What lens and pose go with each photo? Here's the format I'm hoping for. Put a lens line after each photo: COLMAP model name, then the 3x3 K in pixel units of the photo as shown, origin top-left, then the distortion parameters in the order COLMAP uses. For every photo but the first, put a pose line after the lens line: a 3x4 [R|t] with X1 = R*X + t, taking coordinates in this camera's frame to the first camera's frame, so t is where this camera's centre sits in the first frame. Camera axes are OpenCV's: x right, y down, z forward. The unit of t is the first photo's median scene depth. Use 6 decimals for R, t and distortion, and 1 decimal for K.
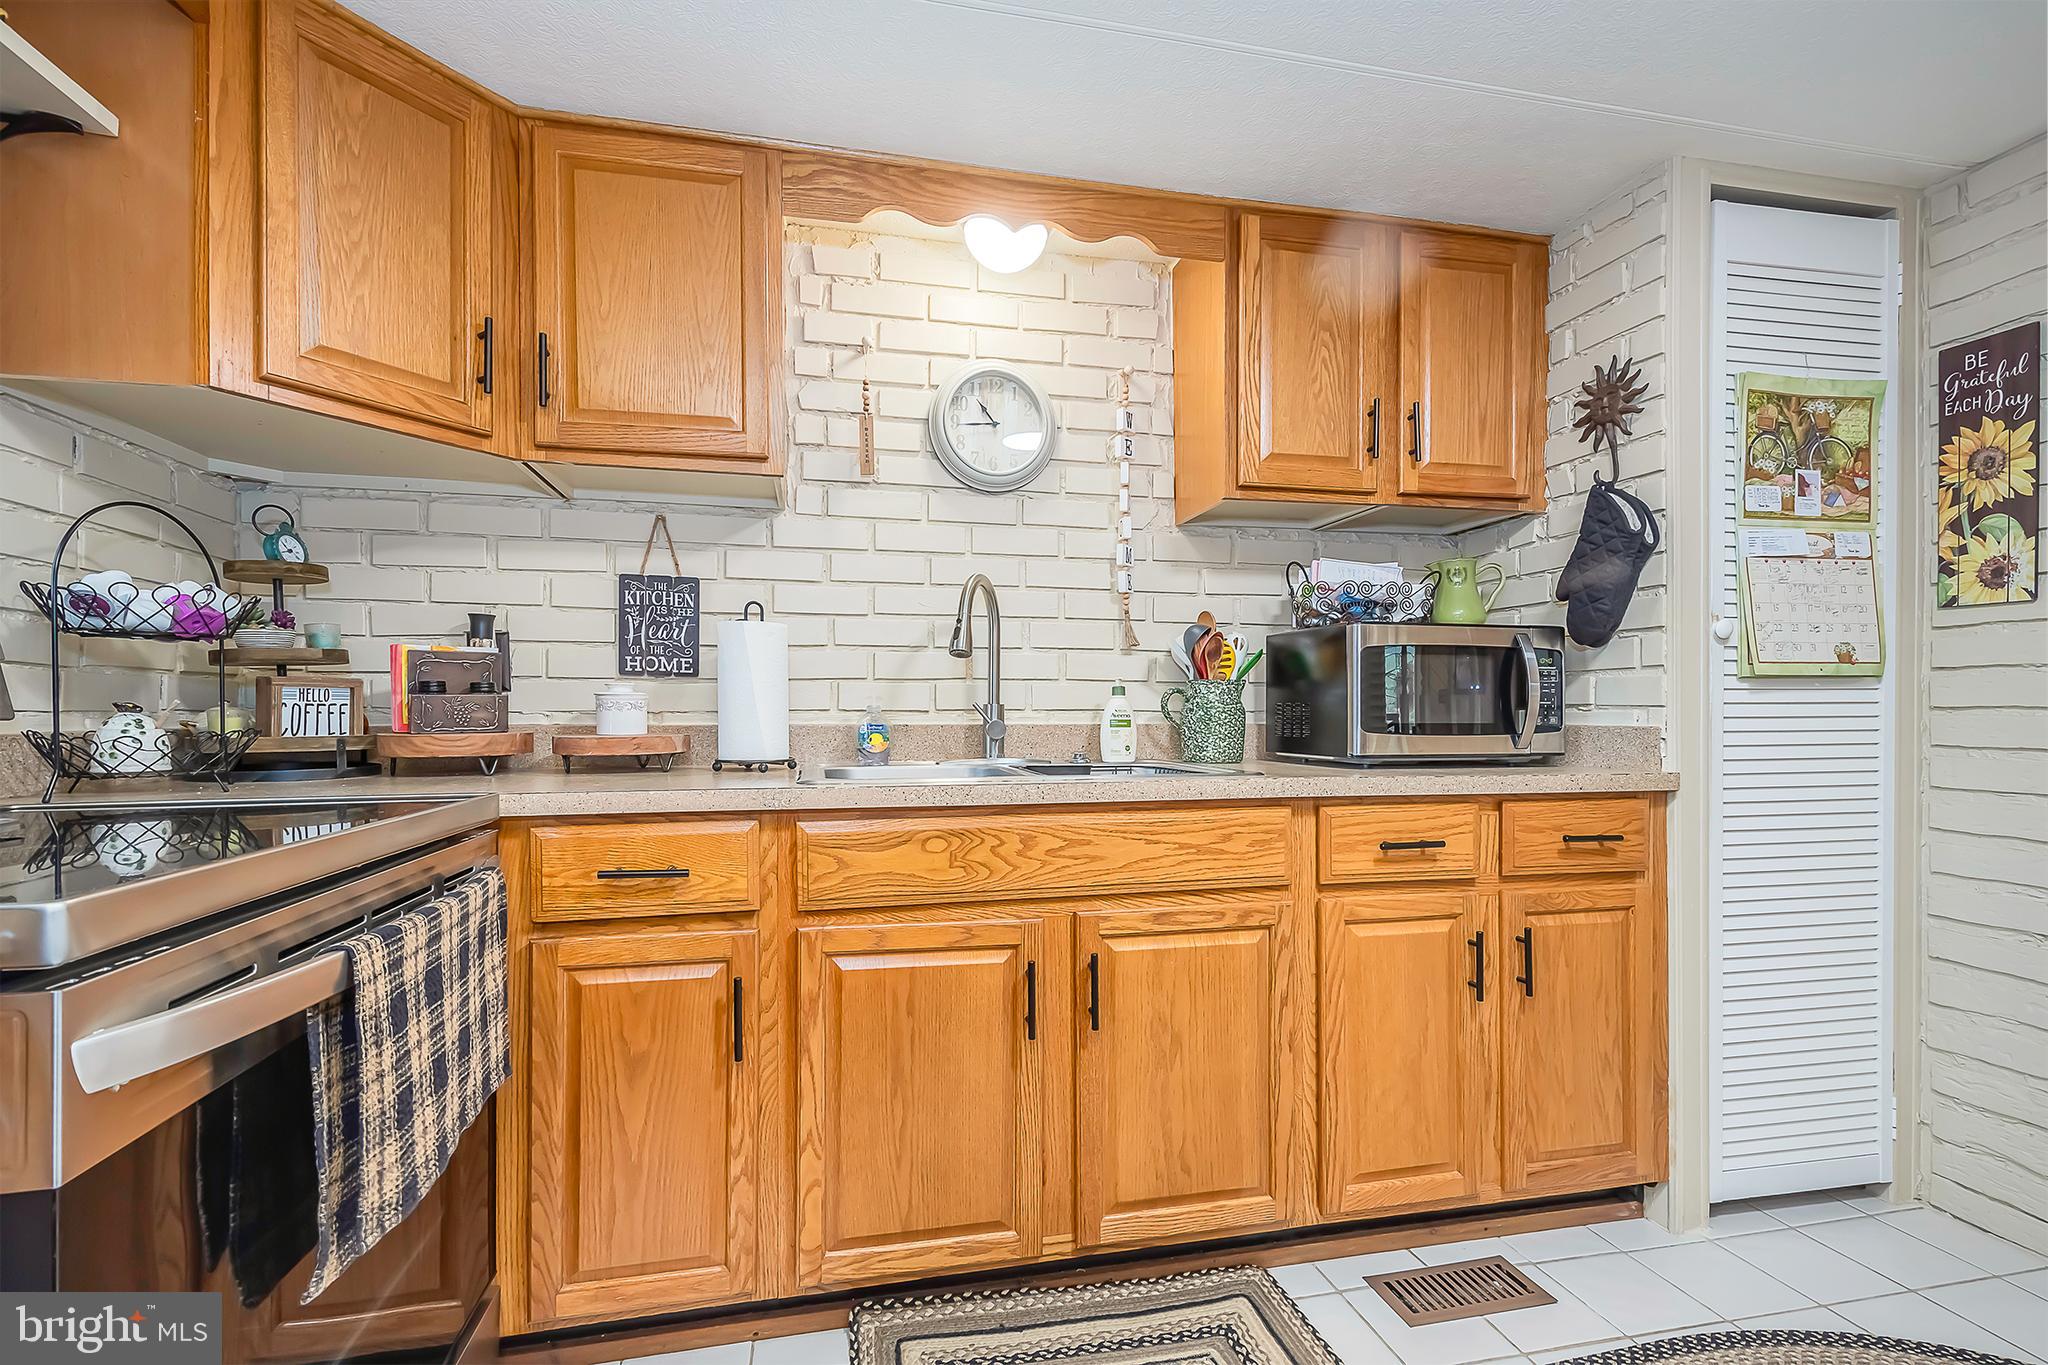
lens RADIAL K [[920.1, 0, 1025.4], [0, 920.1, 711.6], [0, 0, 1]] dist [0.003328, 0.000339]
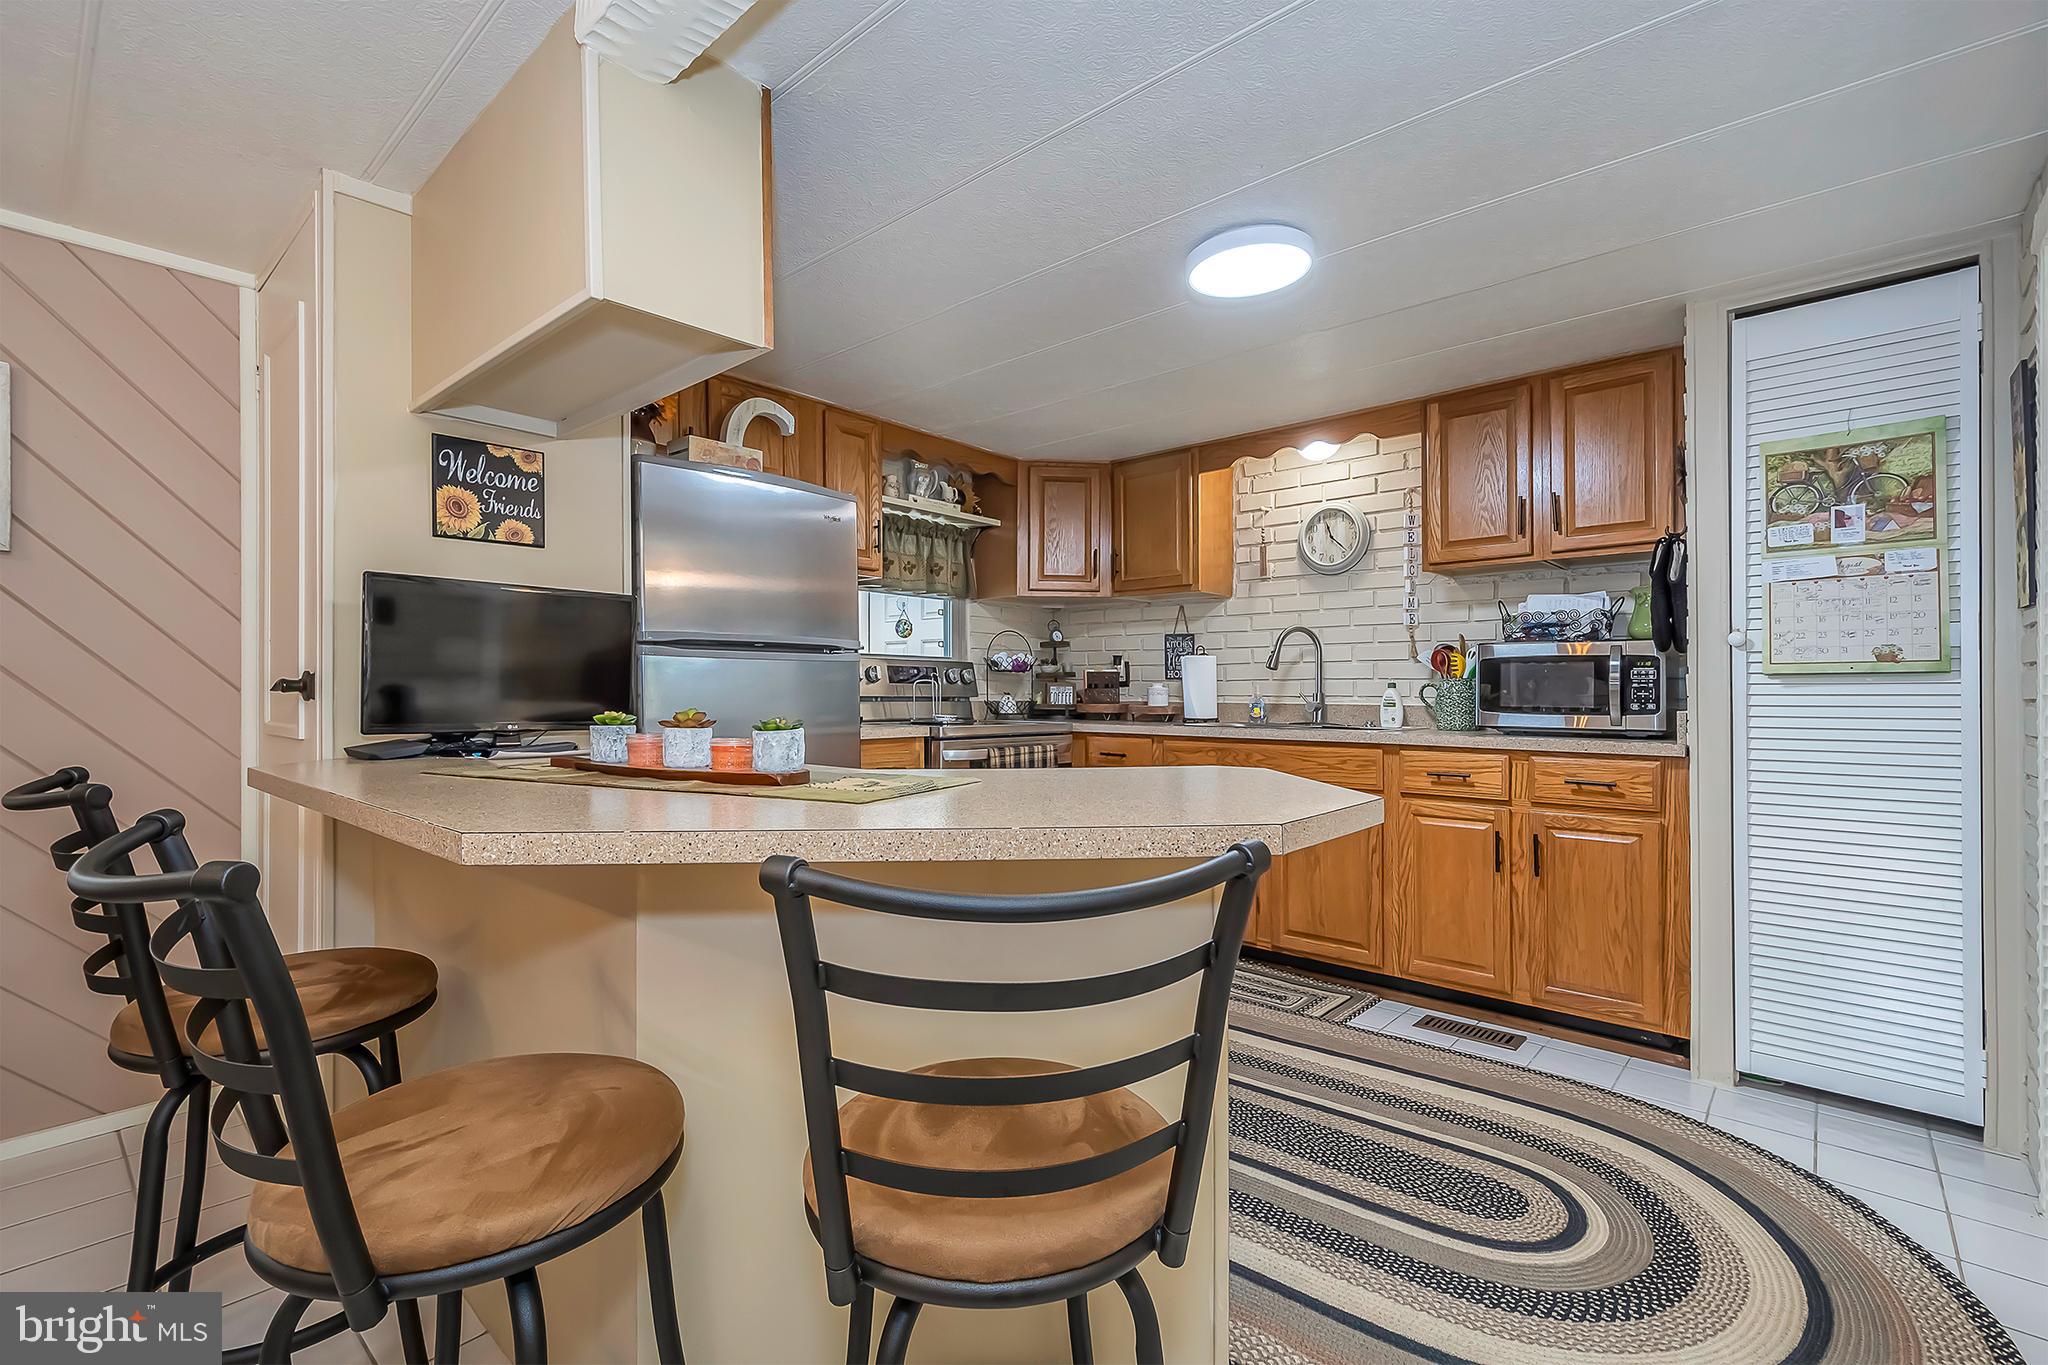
lens RADIAL K [[912.6, 0, 1001.0], [0, 912.6, 692.9], [0, 0, 1]] dist [0.001259, -0.000057]
pose [[0.571376, 0.003687, -0.820680, 1.205550], [-0.005419, 0.999985, 0.000720, -0.006916], [0.820671, 0.004036, 0.571387, -0.620116]]
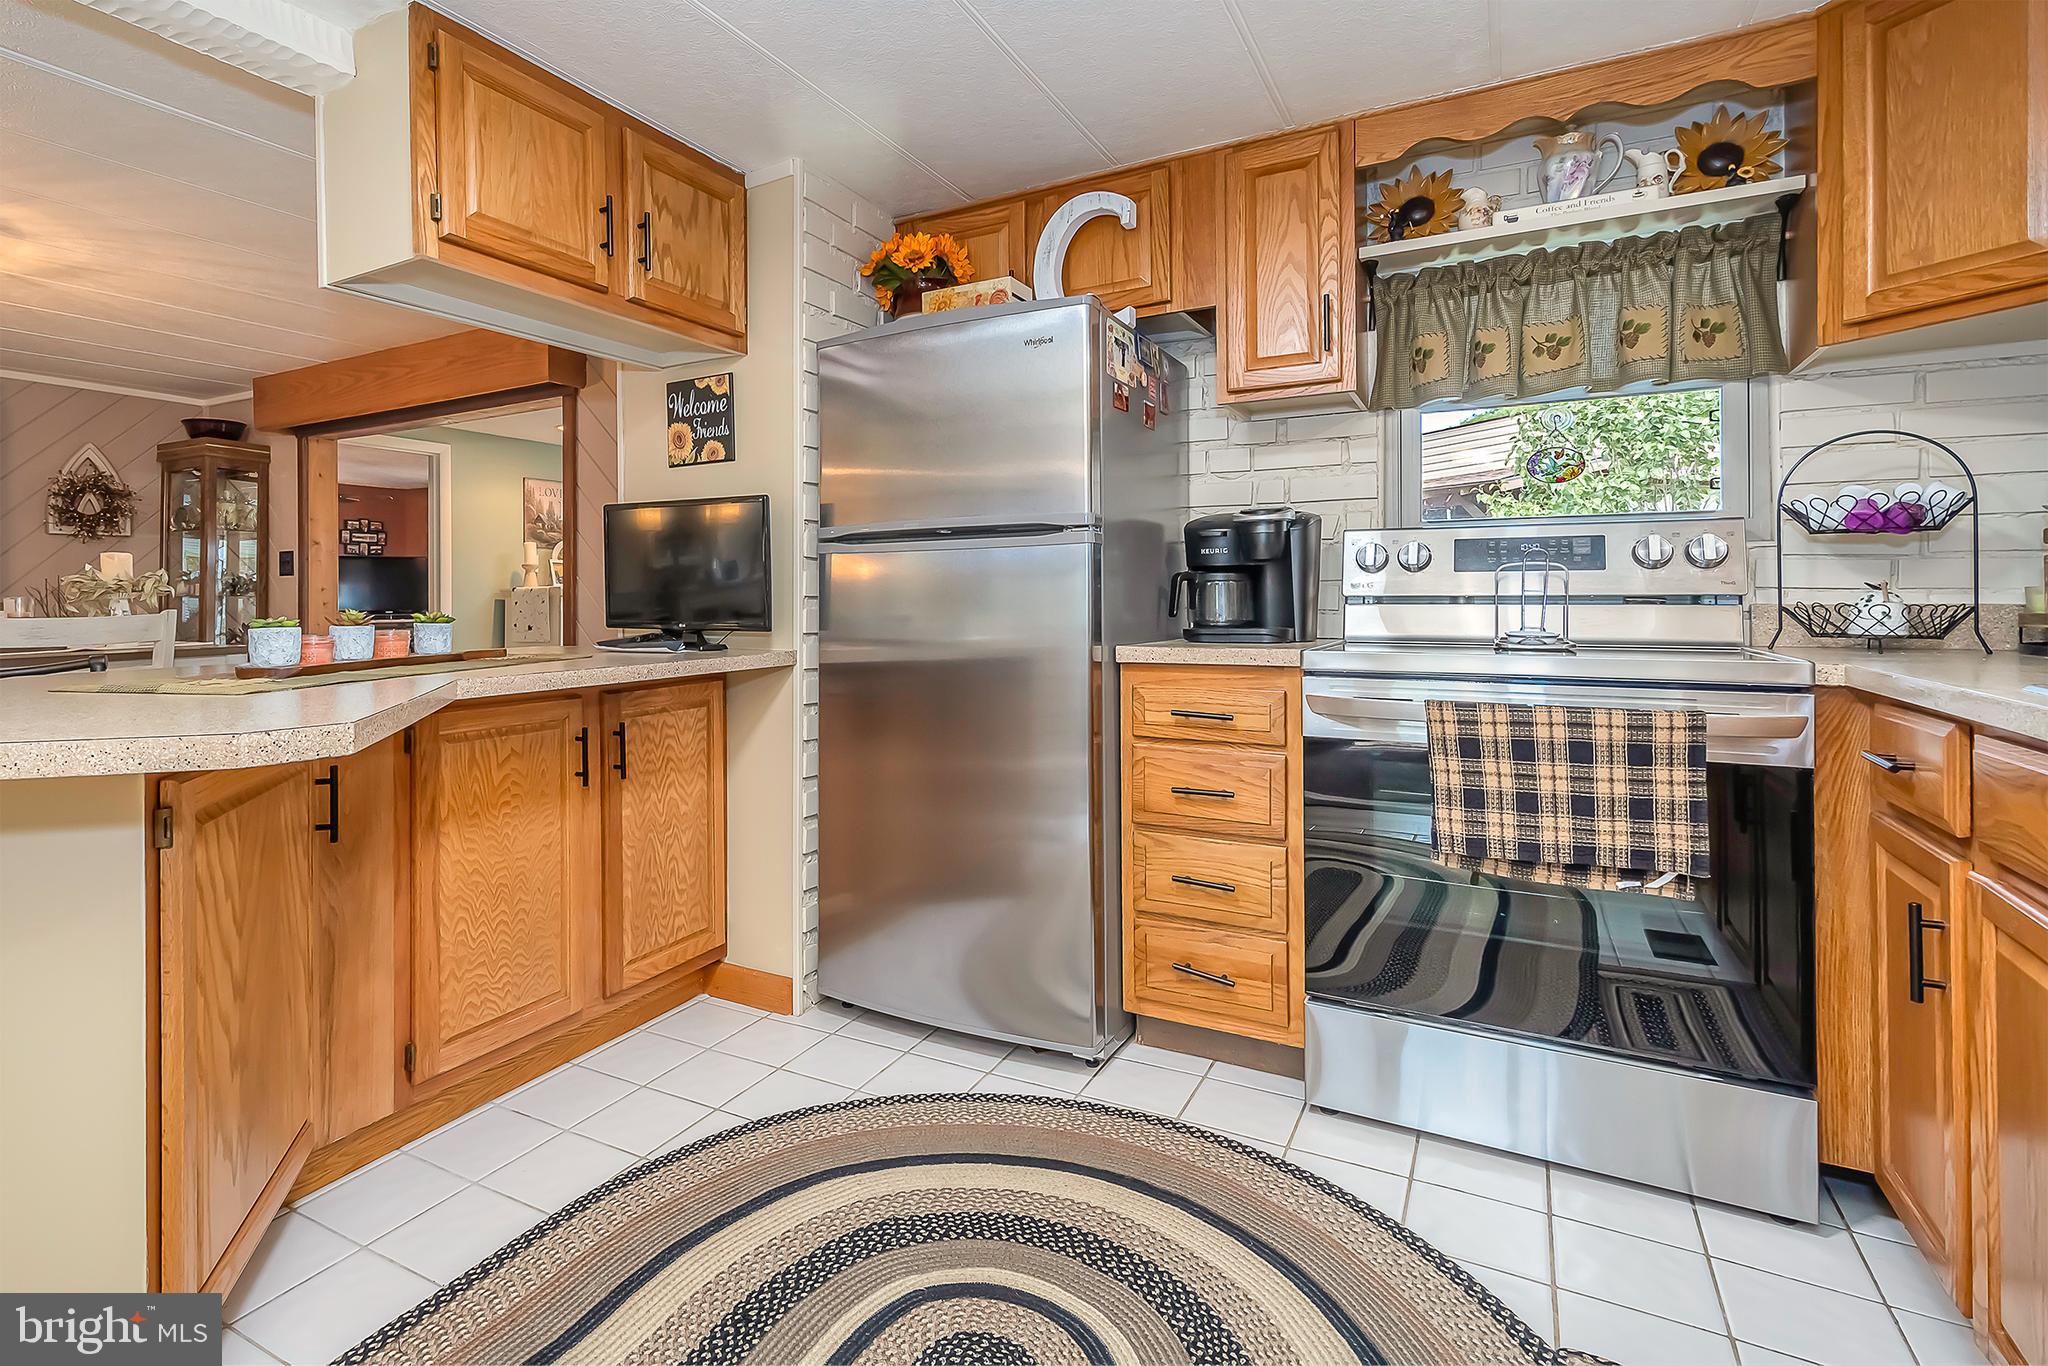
lens RADIAL K [[1007.5, 0, 895.4], [0, 1007.5, 595.4], [0, 0, 1]] dist [0.002437, 0.000341]
pose [[-0.690709, 0.003241, -0.723126, 0.751901], [0.005758, 0.999983, -0.001018, 0.000805], [0.723110, -0.004867, -0.690716, 0.724015]]
